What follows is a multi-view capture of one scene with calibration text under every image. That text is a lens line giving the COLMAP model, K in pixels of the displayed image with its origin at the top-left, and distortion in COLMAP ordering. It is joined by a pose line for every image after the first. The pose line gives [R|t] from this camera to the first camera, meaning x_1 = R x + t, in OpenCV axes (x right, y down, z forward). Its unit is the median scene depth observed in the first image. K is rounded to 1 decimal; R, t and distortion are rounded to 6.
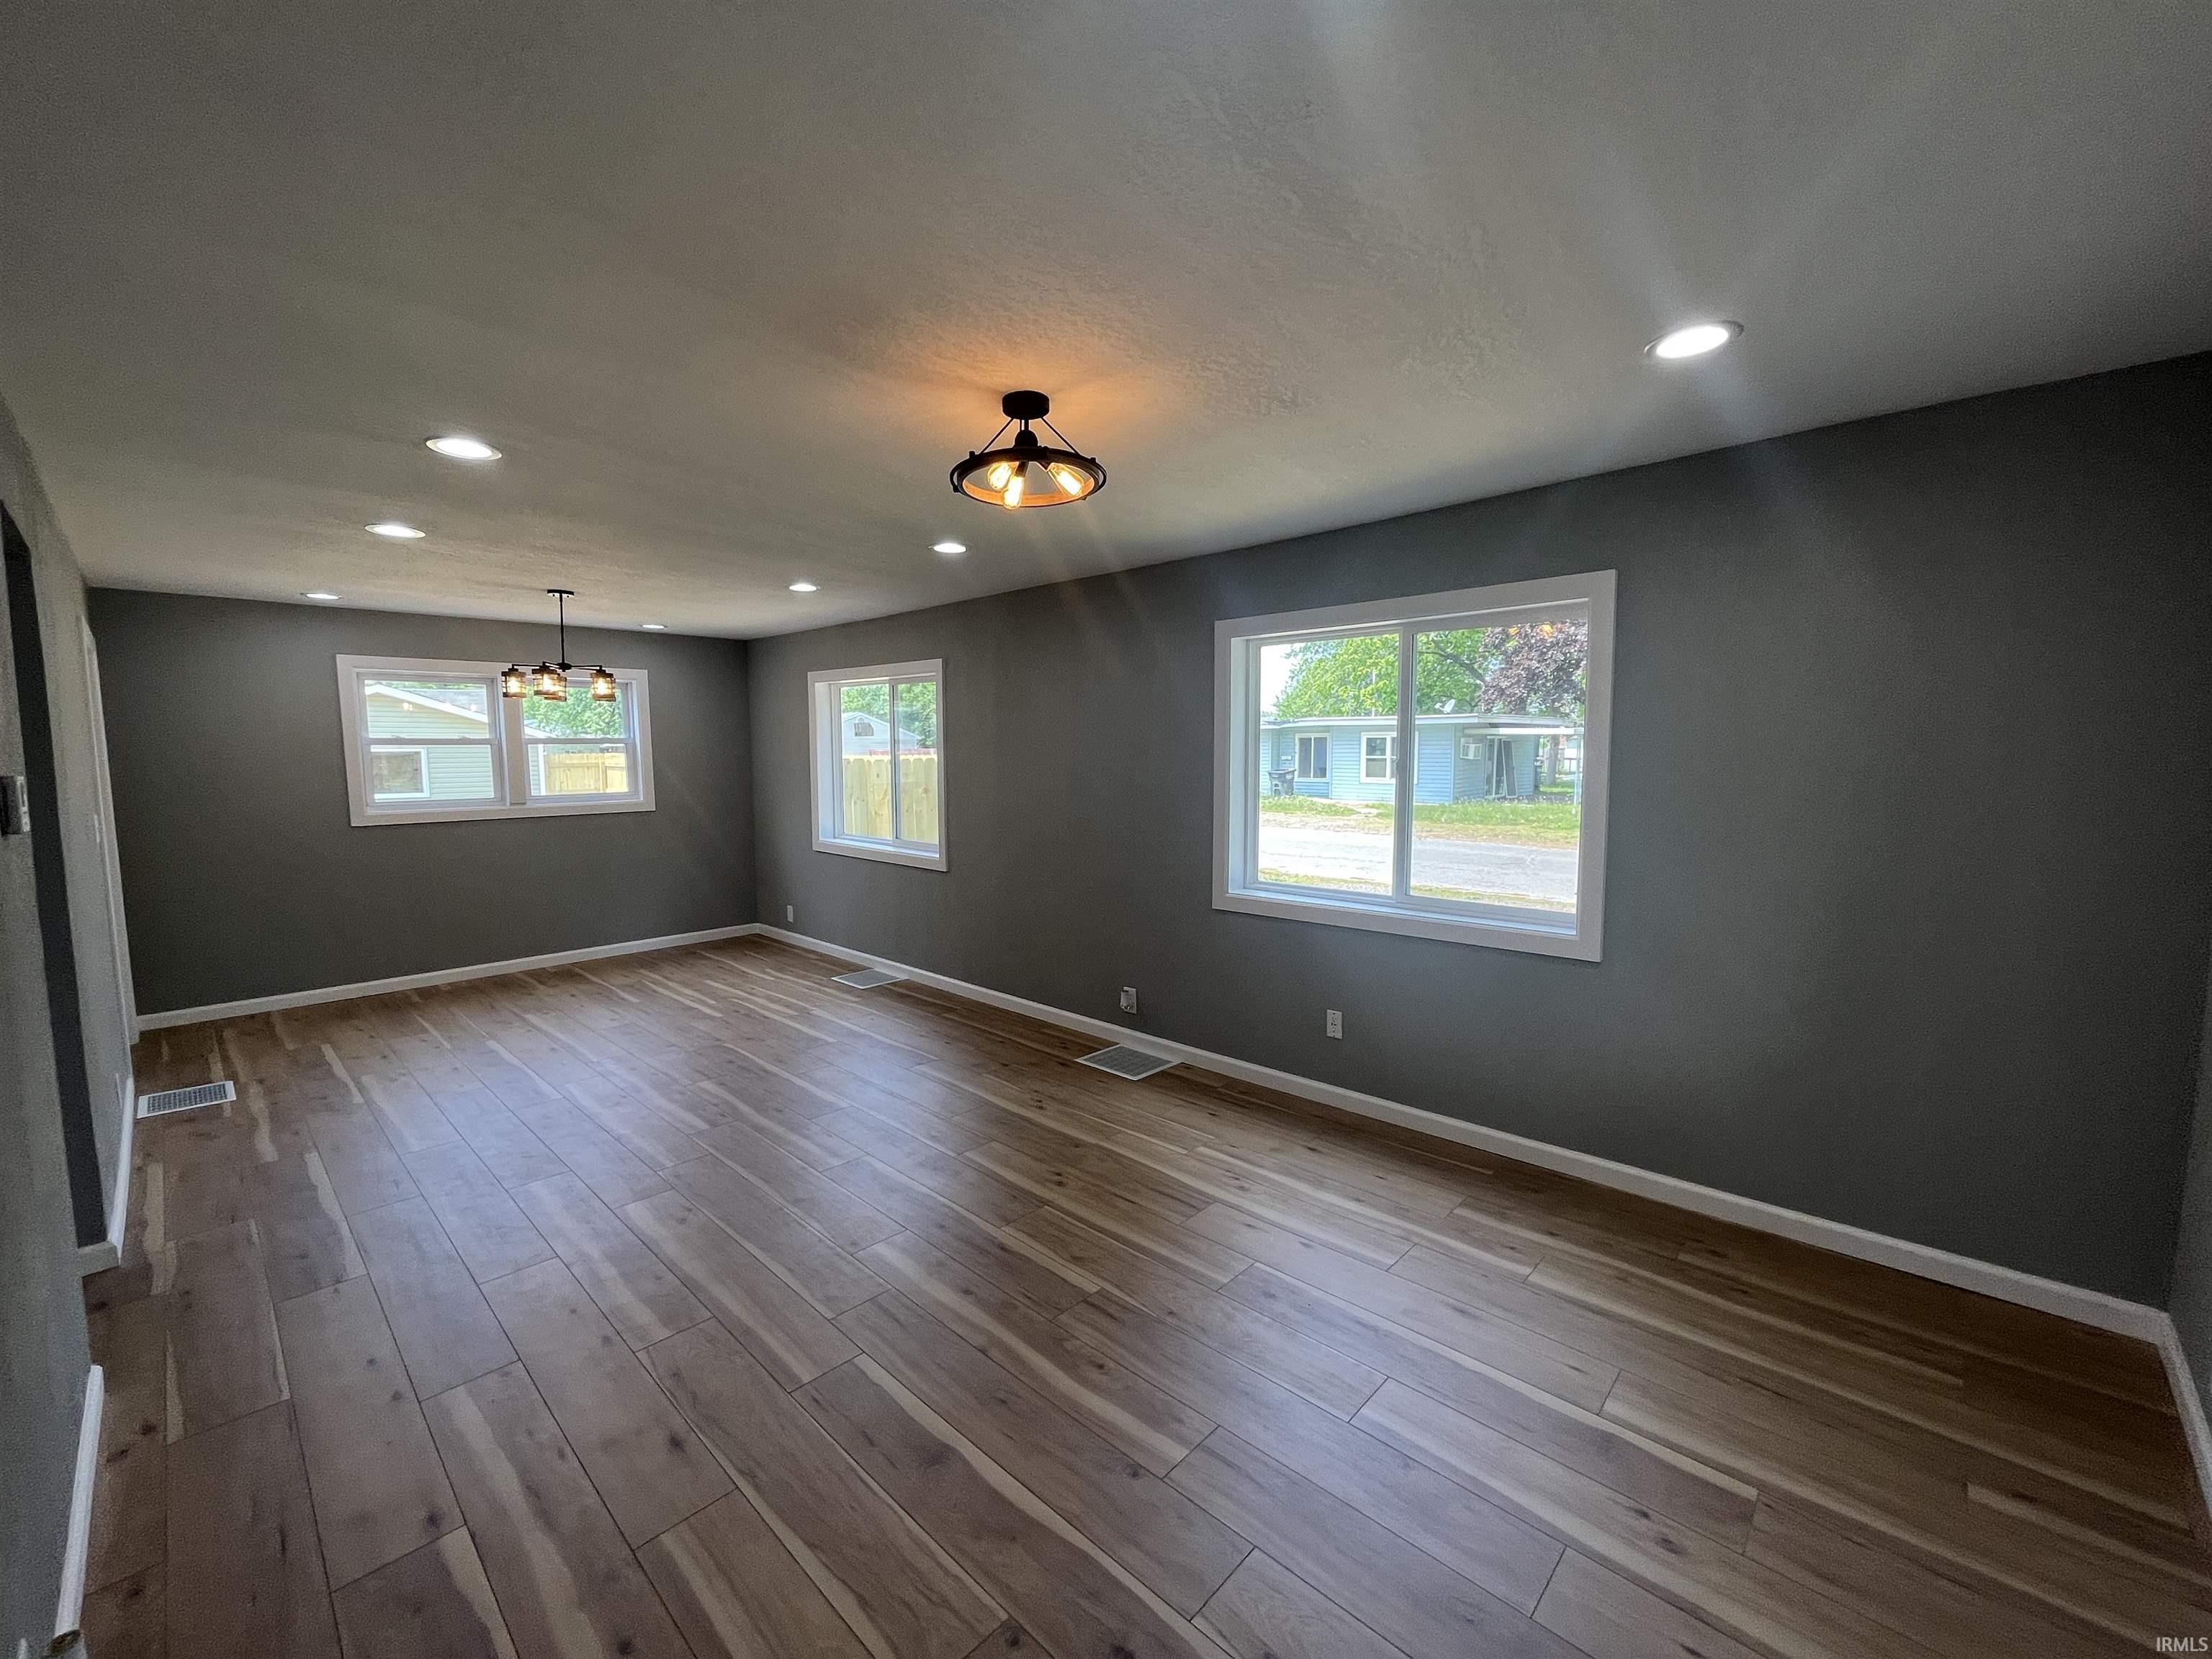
lens RADIAL K [[891.1, 0, 1097.0], [0, 891.1, 828.0], [0, 0, 1]] dist [0.003512, -0.003105]
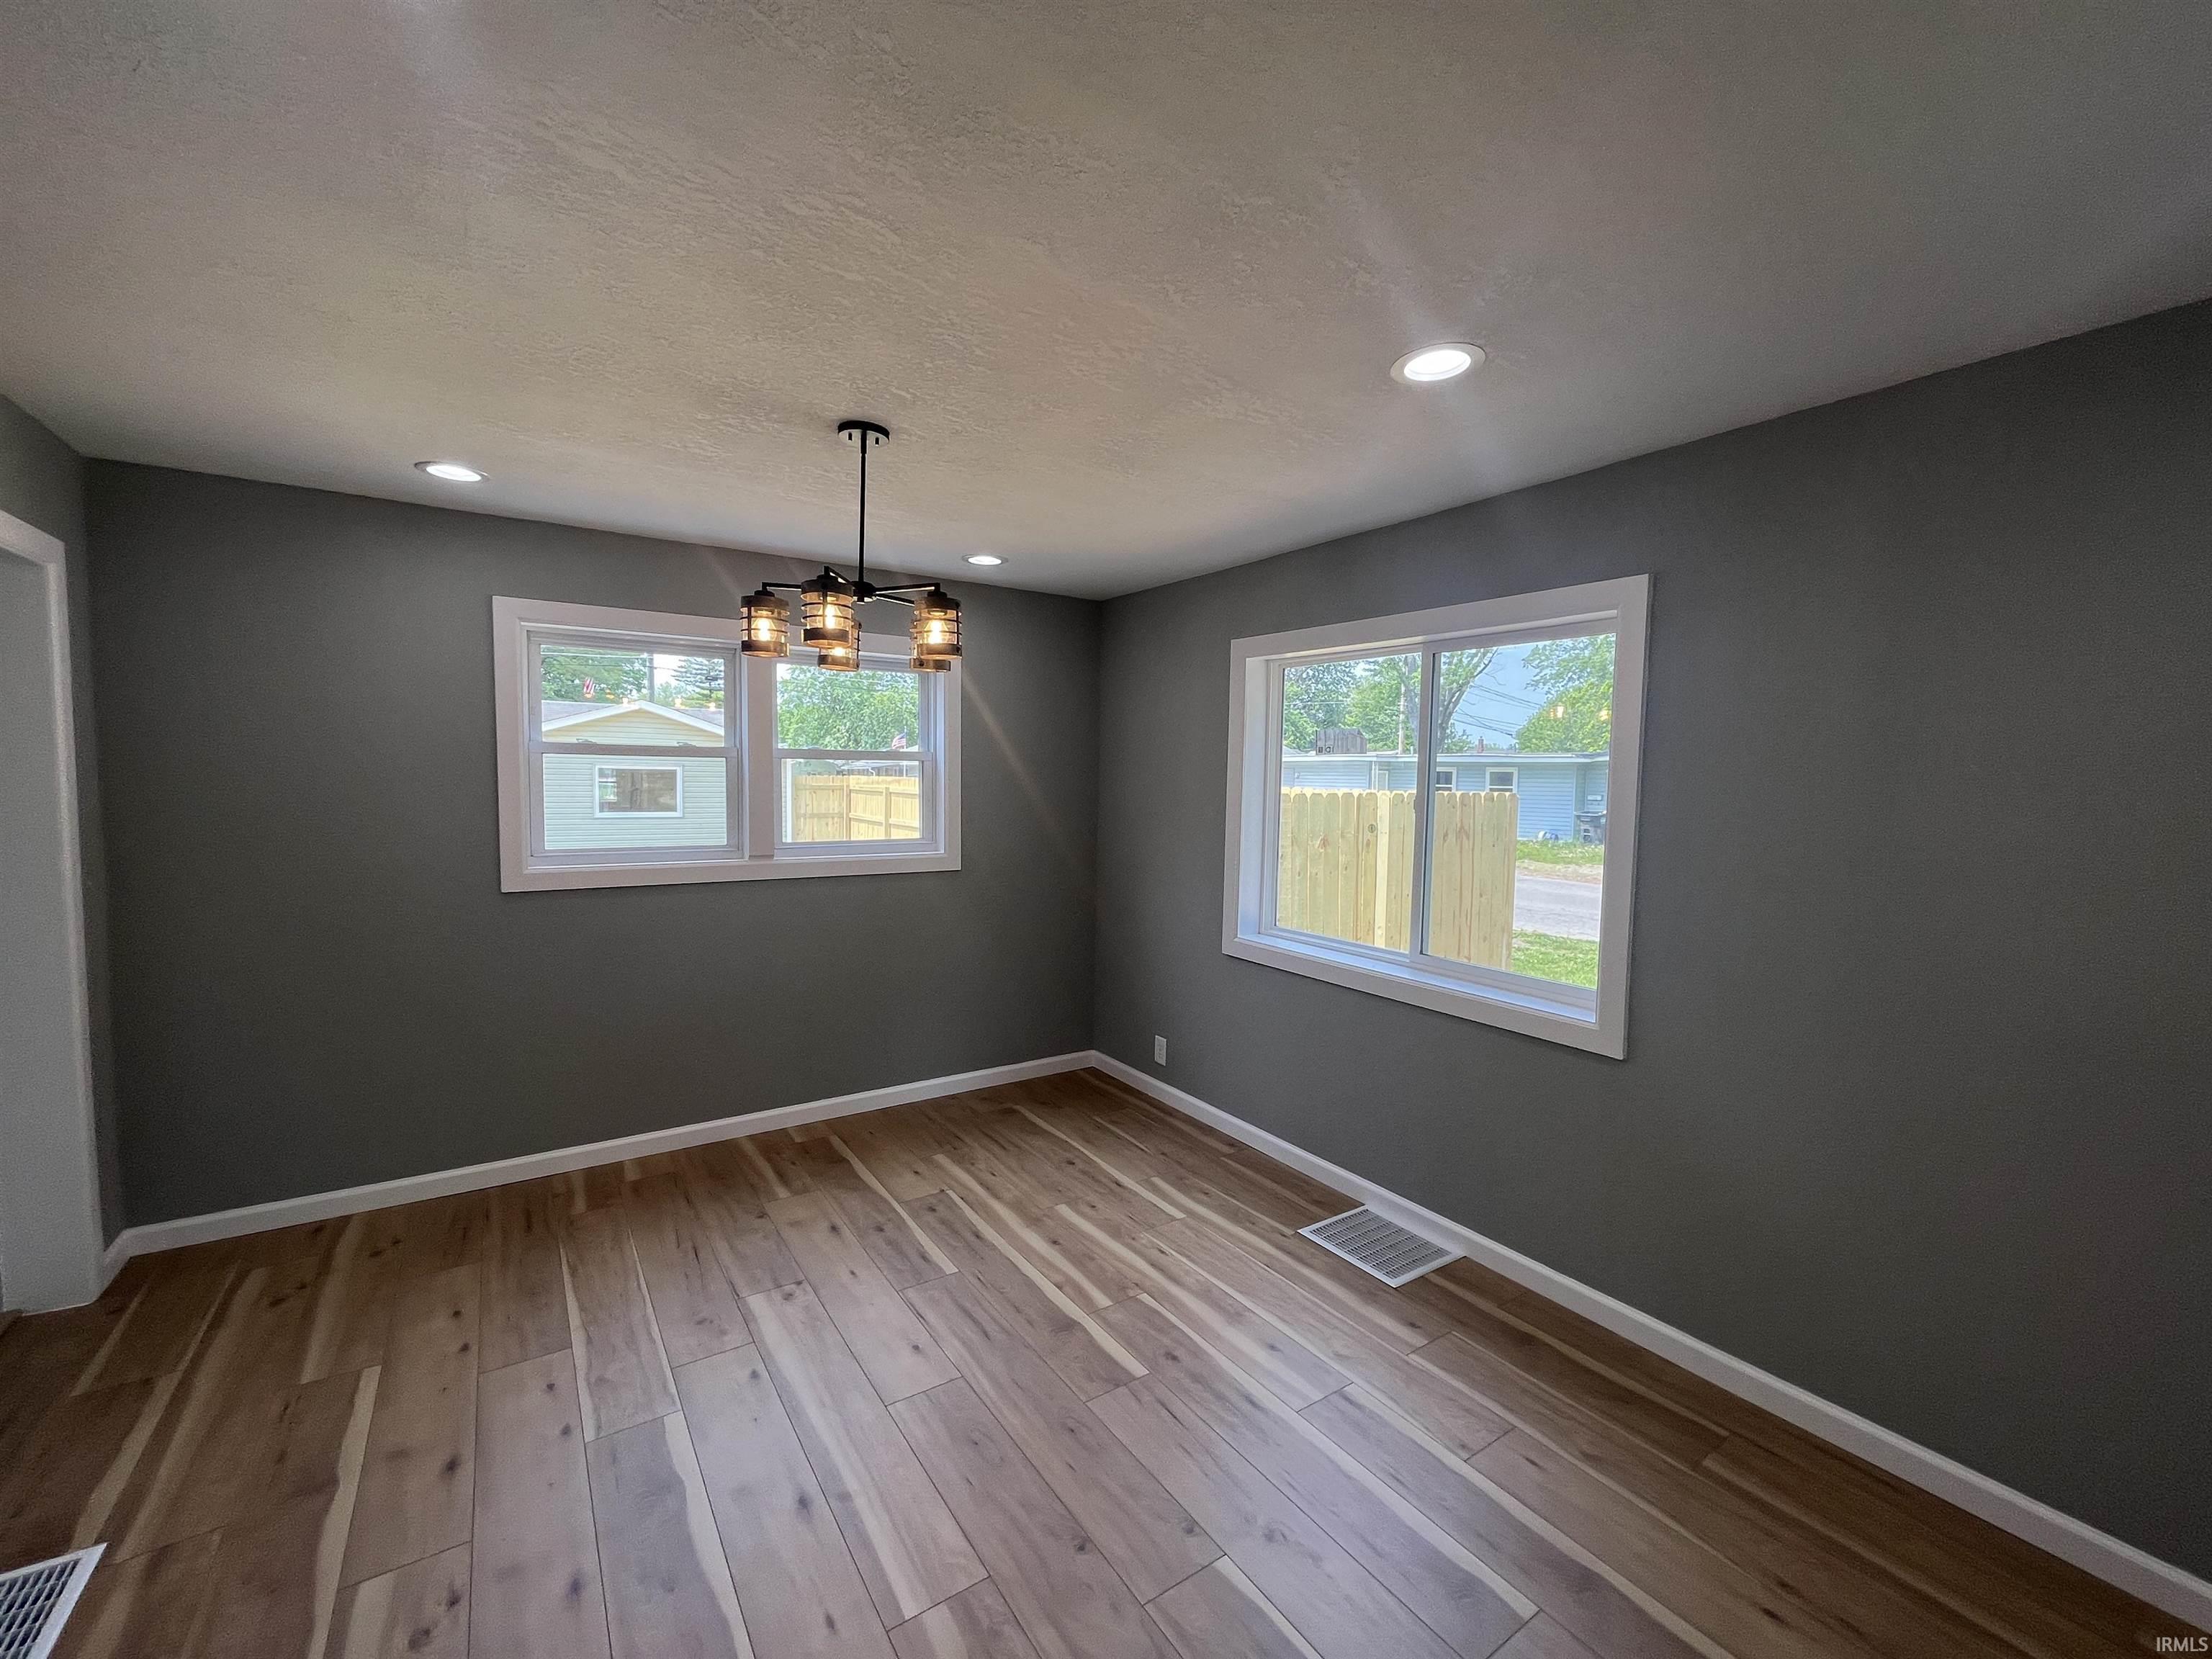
lens RADIAL K [[891.1, 0, 1097.0], [0, 891.1, 828.0], [0, 0, 1]] dist [0.003512, -0.003105]
pose [[0.975601, 0.033780, -0.216935, -0.352389], [-0.041053, 0.998733, -0.029108, -0.044816], [0.215677, 0.037304, 0.975752, 0.545339]]
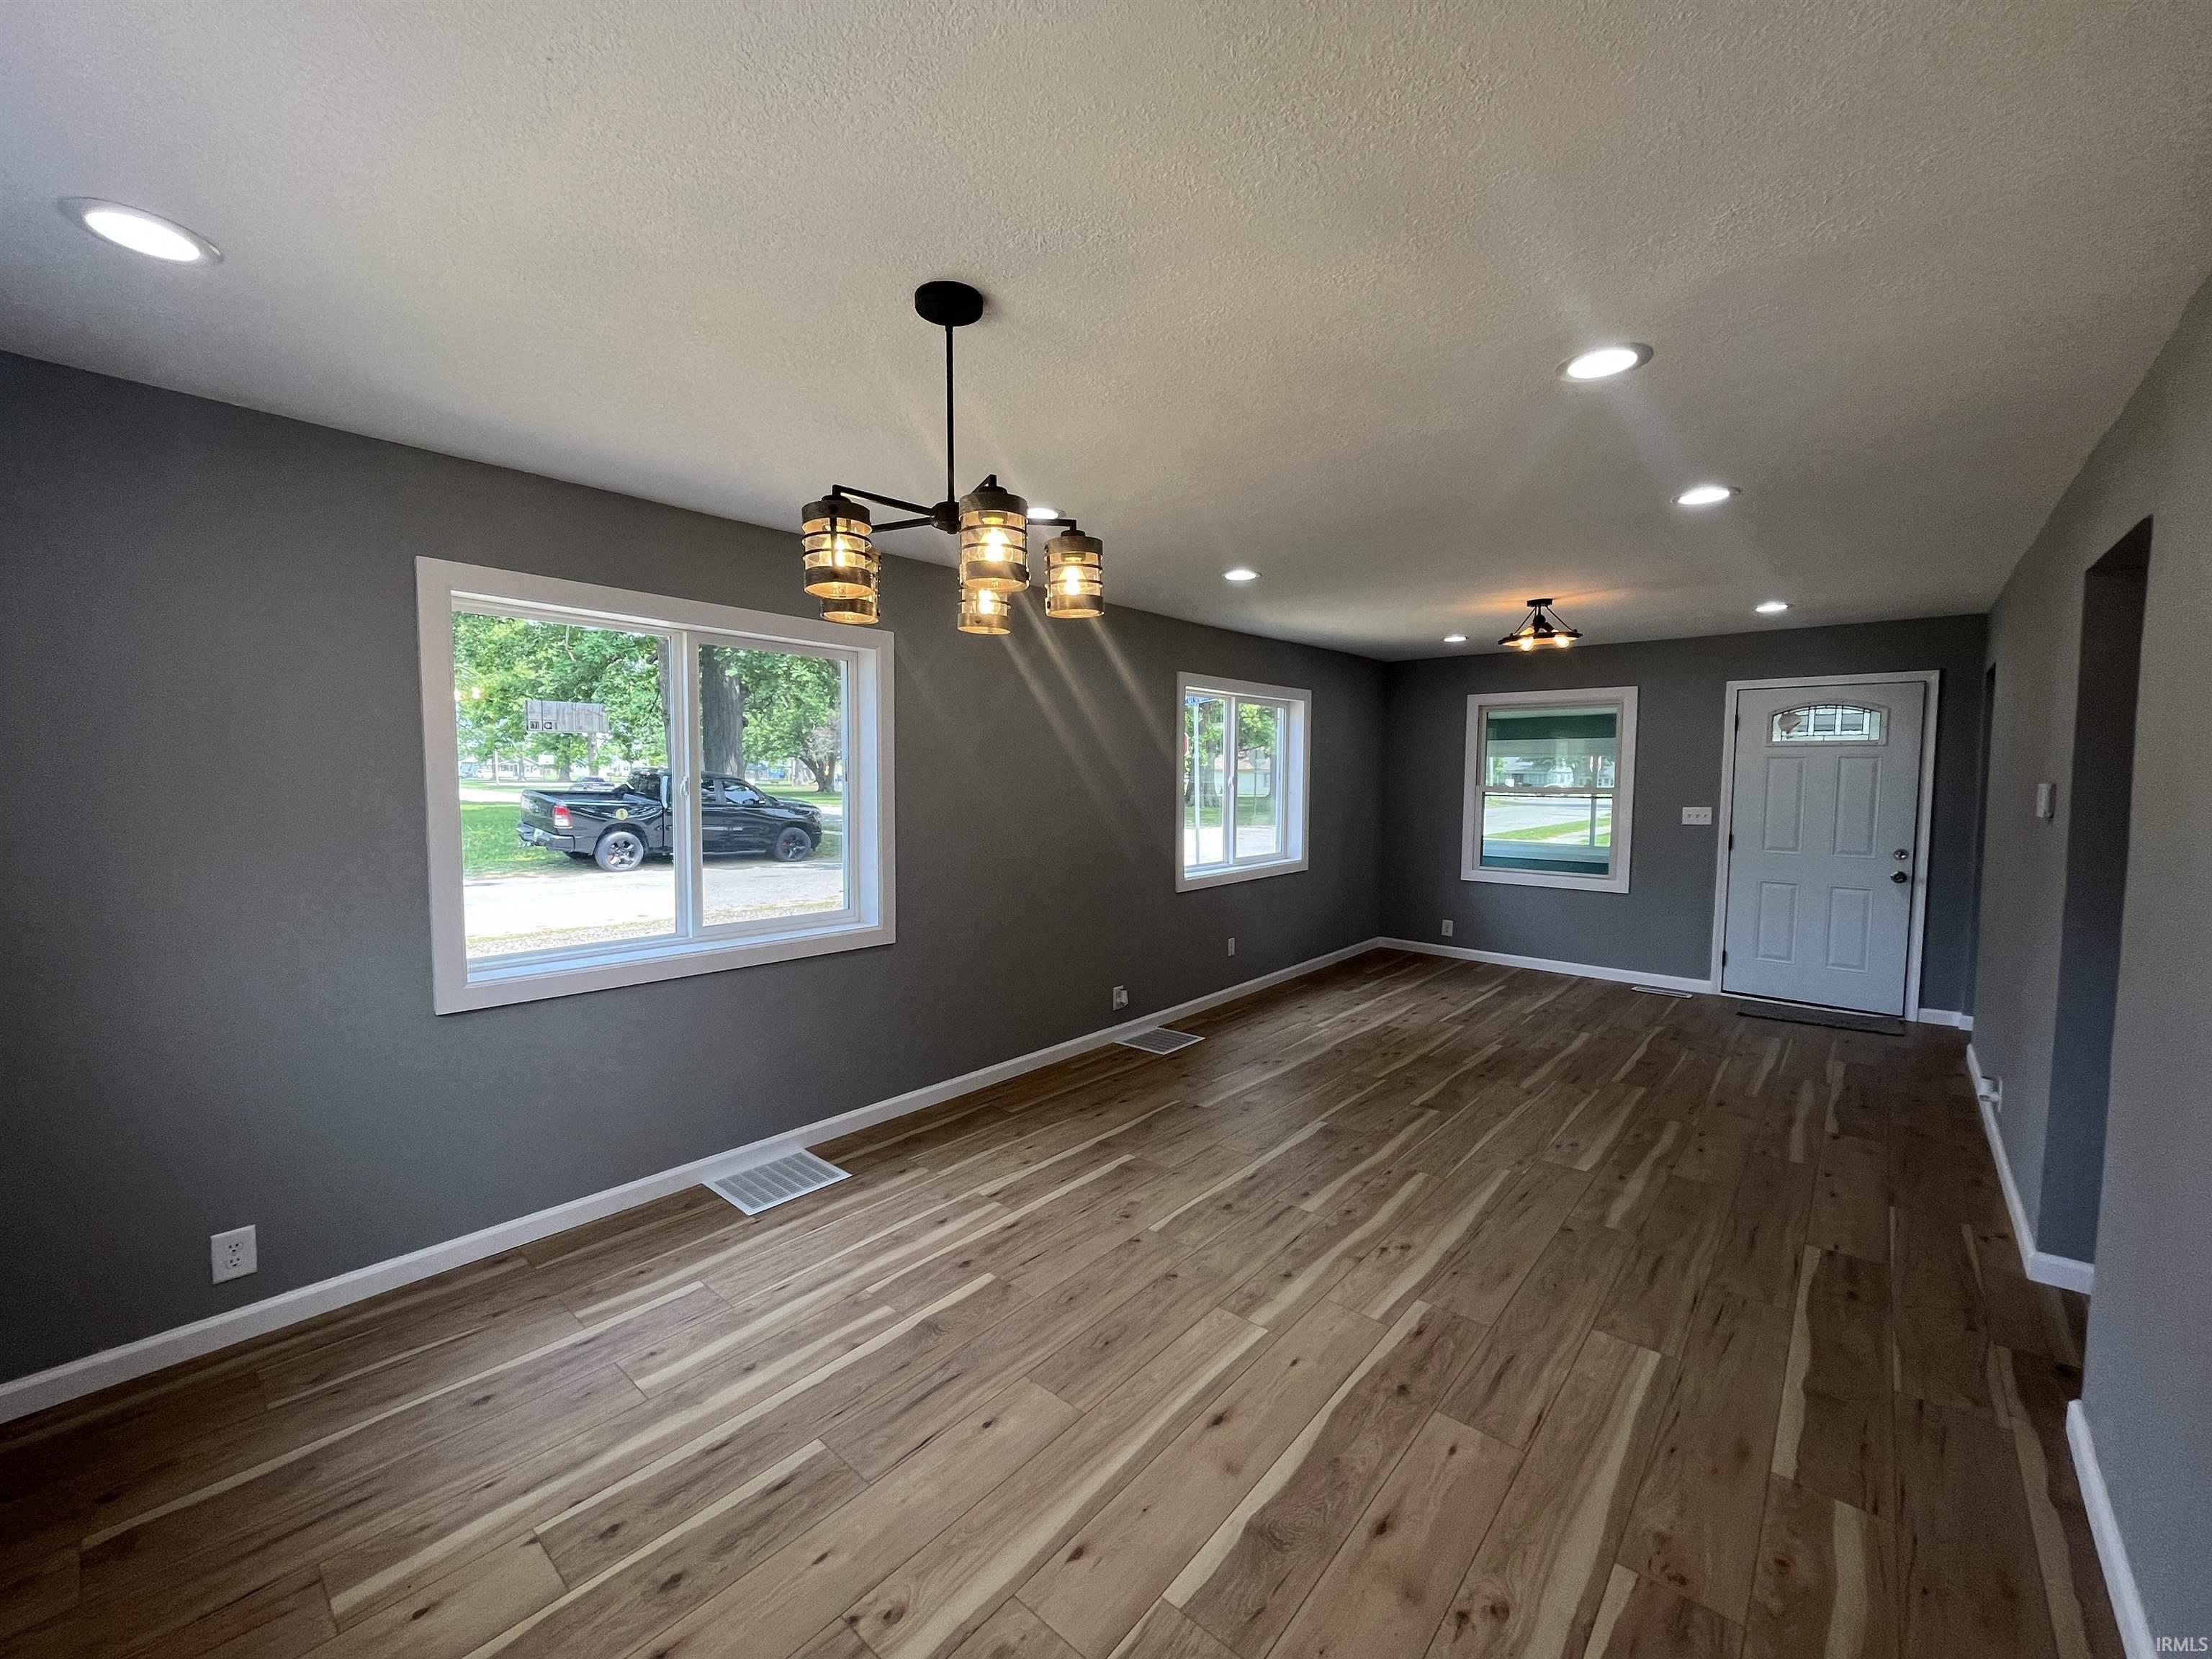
lens RADIAL K [[891.1, 0, 1097.0], [0, 891.1, 828.0], [0, 0, 1]] dist [0.003512, -0.003105]
pose [[-0.043023, -0.057606, 0.997412, -0.911853], [0.082065, 0.994759, 0.060993, -0.072169], [-0.995698, 0.084476, -0.038070, 0.923004]]
